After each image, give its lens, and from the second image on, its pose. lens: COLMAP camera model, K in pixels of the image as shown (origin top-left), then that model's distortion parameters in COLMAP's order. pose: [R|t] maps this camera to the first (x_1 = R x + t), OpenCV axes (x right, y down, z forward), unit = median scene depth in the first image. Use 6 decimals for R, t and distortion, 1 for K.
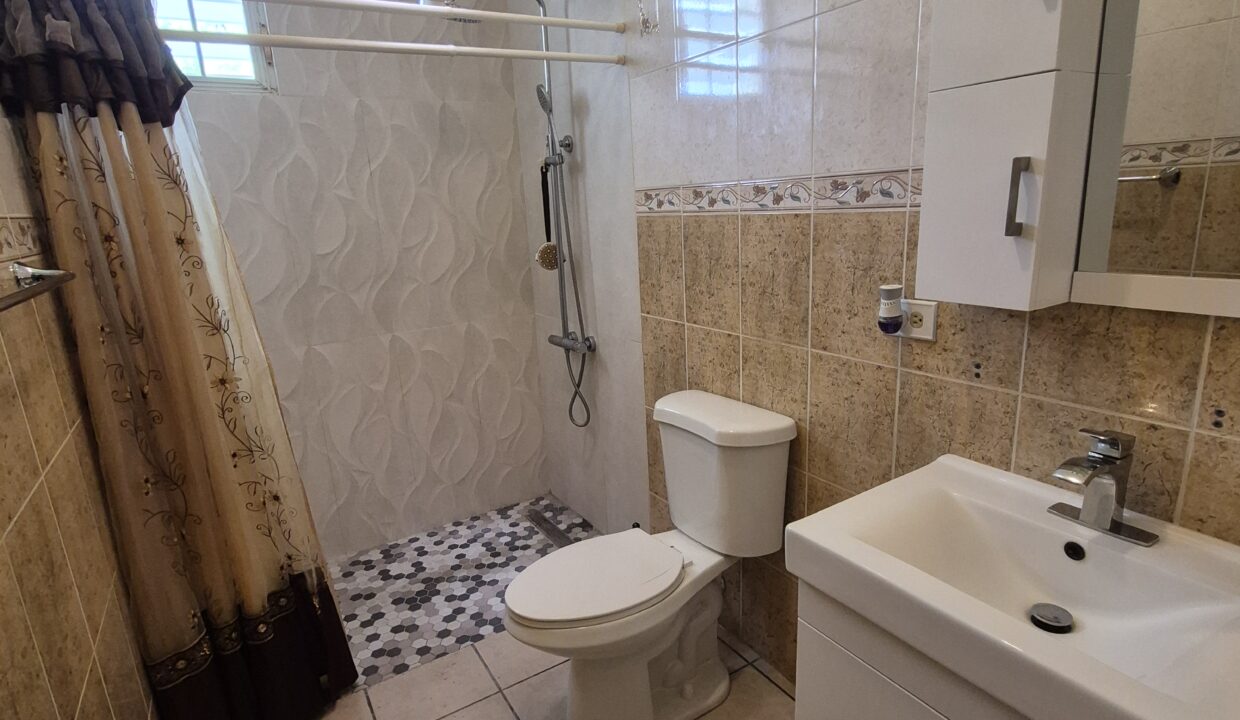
lens RADIAL K [[650.1, 0, 620.0], [0, 650.1, 360.0], [0, 0, 1]] dist [0.014148, -0.007938]
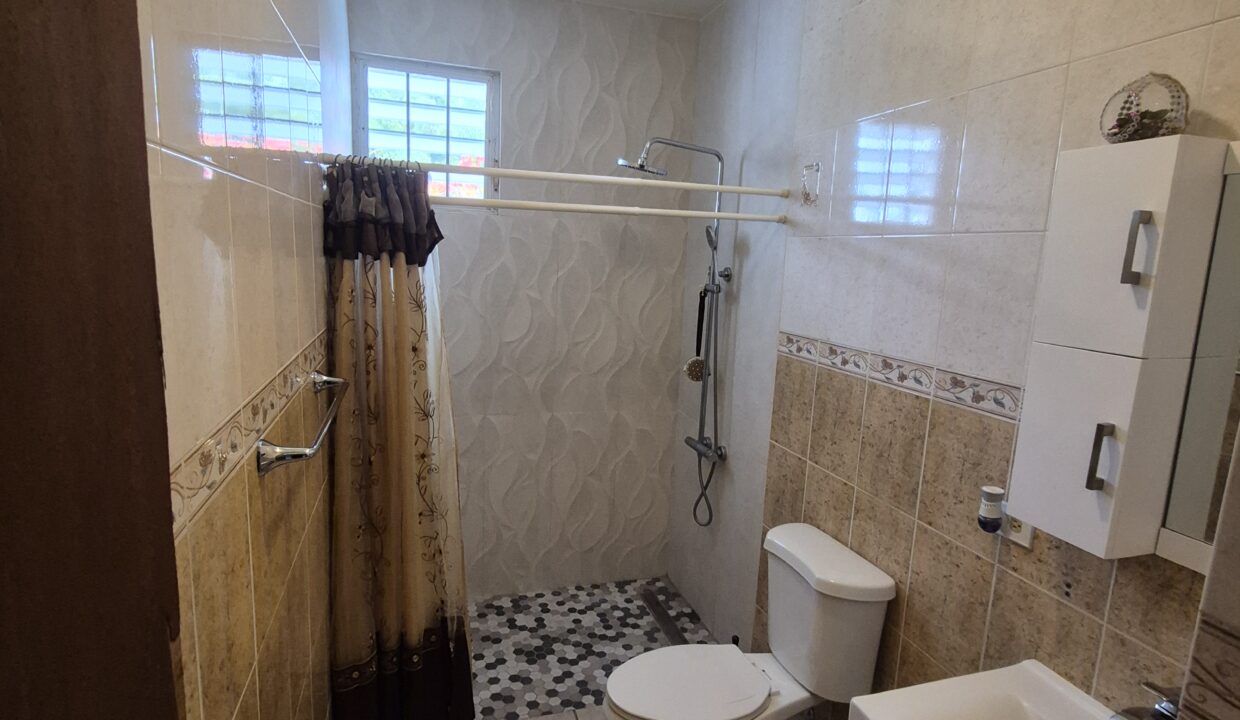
lens RADIAL K [[650.1, 0, 620.0], [0, 650.1, 360.0], [0, 0, 1]] dist [0.014148, -0.007938]
pose [[0.962895, 0.138802, -0.231445, 0.031271], [-0.157275, 0.985525, -0.063286, -0.121247], [0.219310, 0.097338, 0.970787, -0.159724]]
